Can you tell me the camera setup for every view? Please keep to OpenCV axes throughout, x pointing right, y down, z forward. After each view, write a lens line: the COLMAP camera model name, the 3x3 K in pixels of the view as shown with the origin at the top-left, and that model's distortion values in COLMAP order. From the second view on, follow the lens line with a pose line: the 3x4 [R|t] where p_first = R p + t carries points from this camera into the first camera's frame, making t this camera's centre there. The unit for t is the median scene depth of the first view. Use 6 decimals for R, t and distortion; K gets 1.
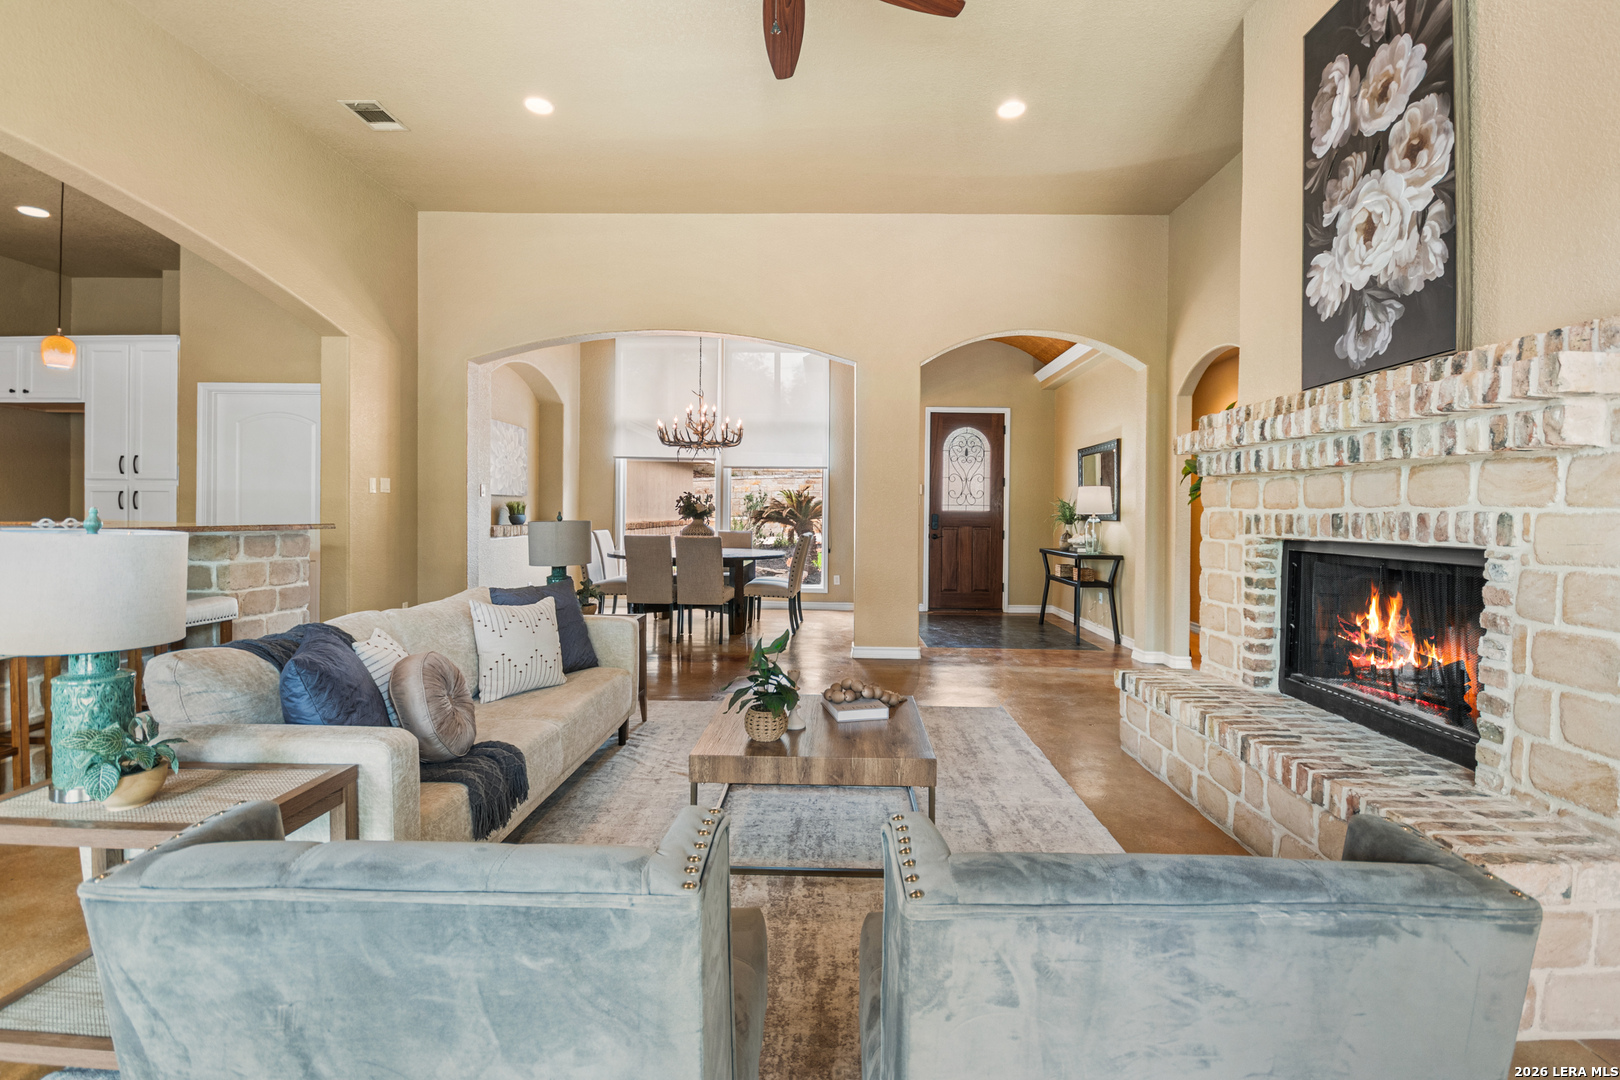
lens RADIAL K [[725.0, 0, 817.8], [0, 725.0, 520.0], [0, 0, 1]] dist [0.009183, -0.006166]
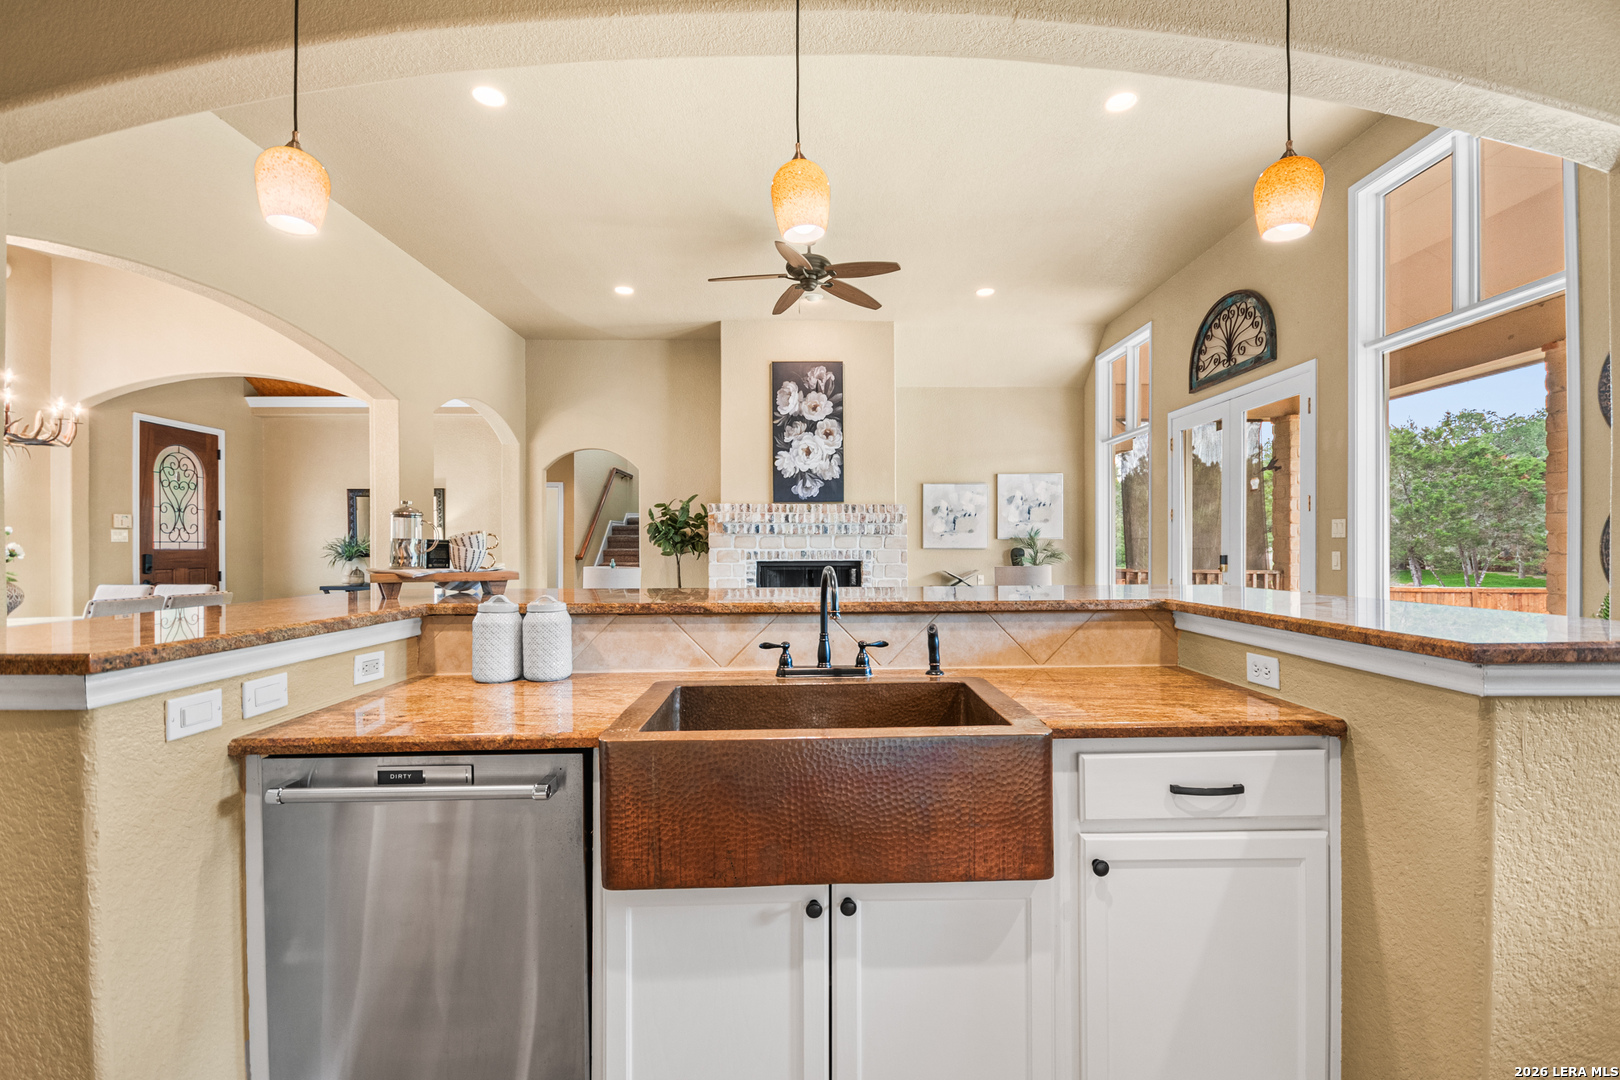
lens RADIAL K [[725.0, 0, 845.3], [0, 725.0, 550.0], [0, 0, 1]] dist [0.009183, -0.006166]
pose [[-0.043108, -0.015182, 0.998955, -1.449201], [0.010614, 0.999821, 0.015653, -0.037346], [-0.999014, 0.011278, -0.042939, 0.670168]]
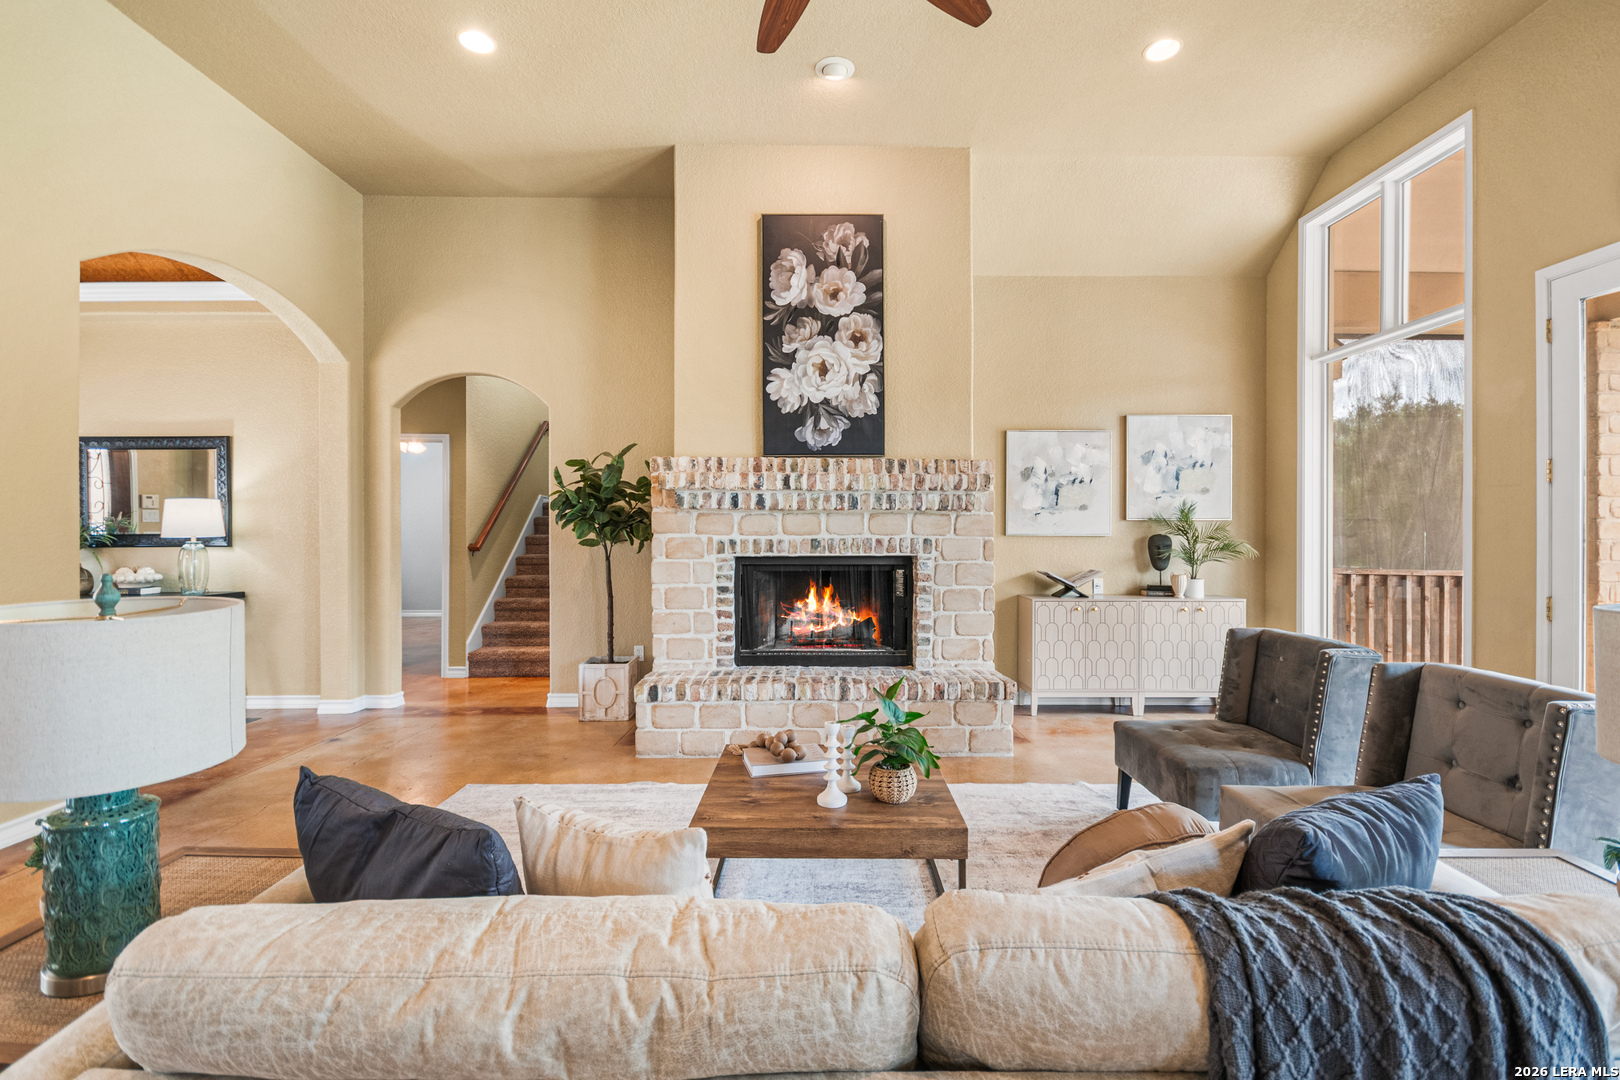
lens RADIAL K [[725.0, 0, 836.1], [0, 725.0, 533.1], [0, 0, 1]] dist [0.009183, -0.006166]
pose [[-0.027558, -0.010582, 0.999564, -0.629974], [0.008927, 0.999901, 0.010831, -0.026719], [-0.999580, 0.009221, -0.027461, 0.697209]]
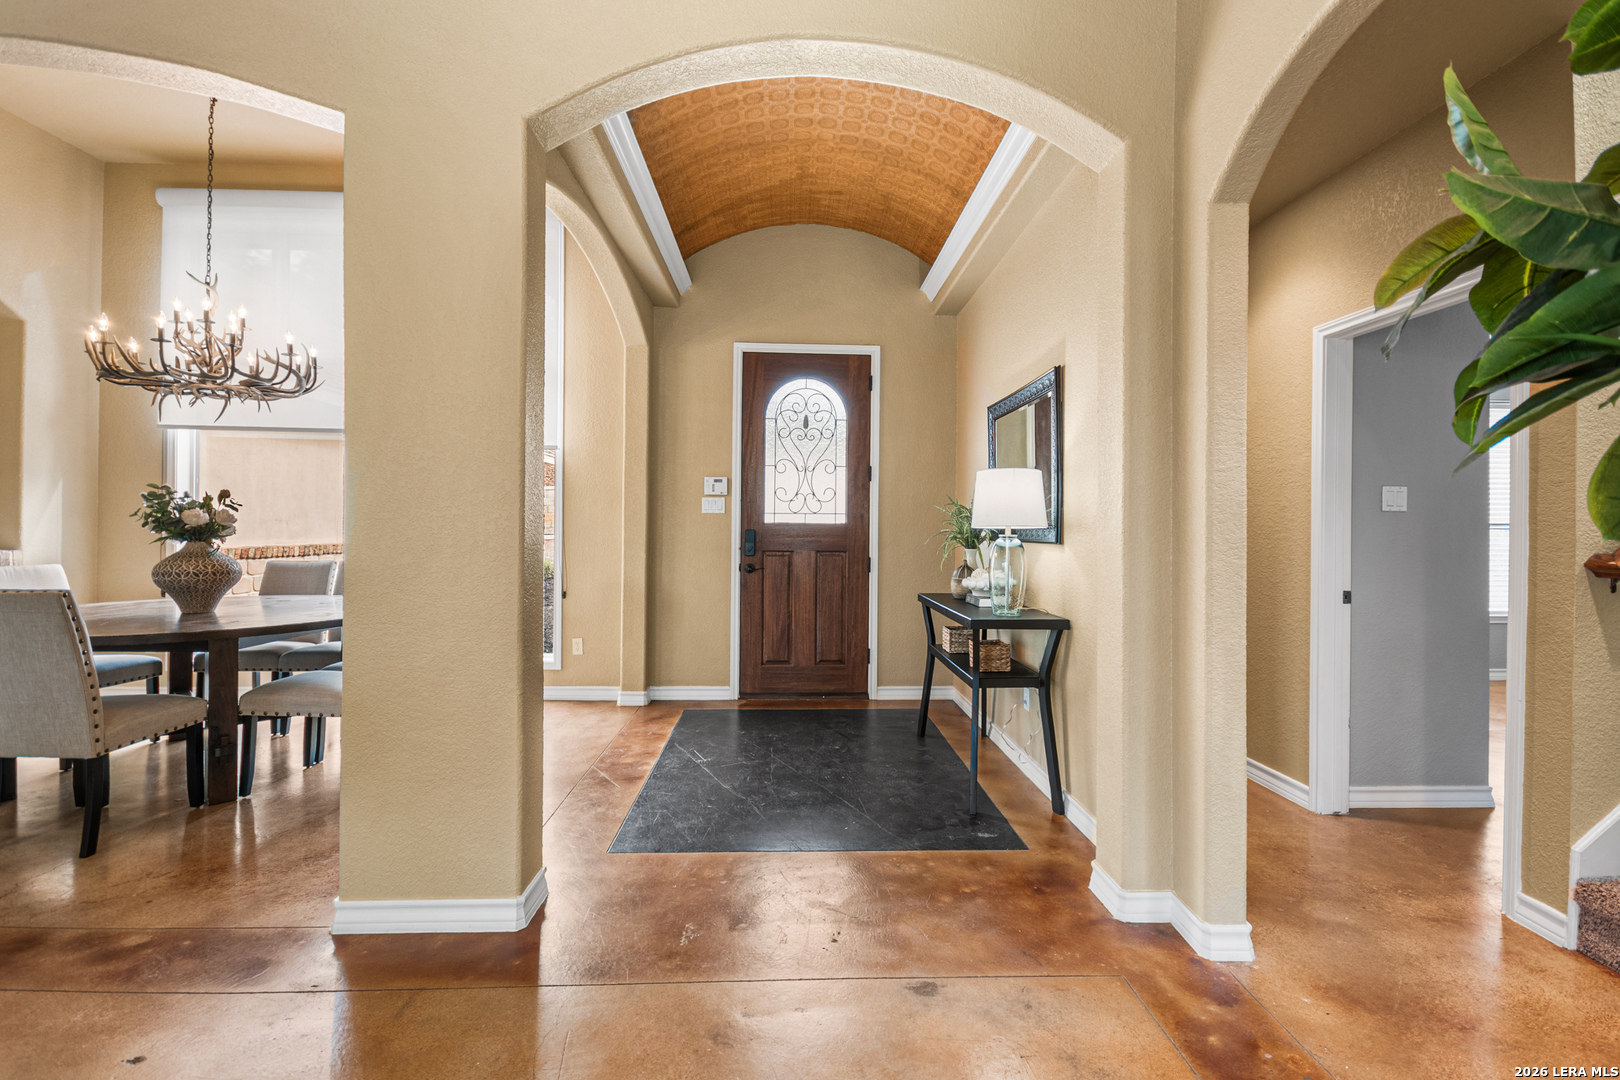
lens RADIAL K [[725.0, 0, 818.4], [0, 725.0, 532.3], [0, 0, 1]] dist [0.009183, -0.006166]
pose [[0.998418, -0.003640, 0.056118, 0.413880], [0.003767, 0.999991, -0.002148, -0.009717], [-0.056110, 0.002356, 0.998422, 0.963987]]
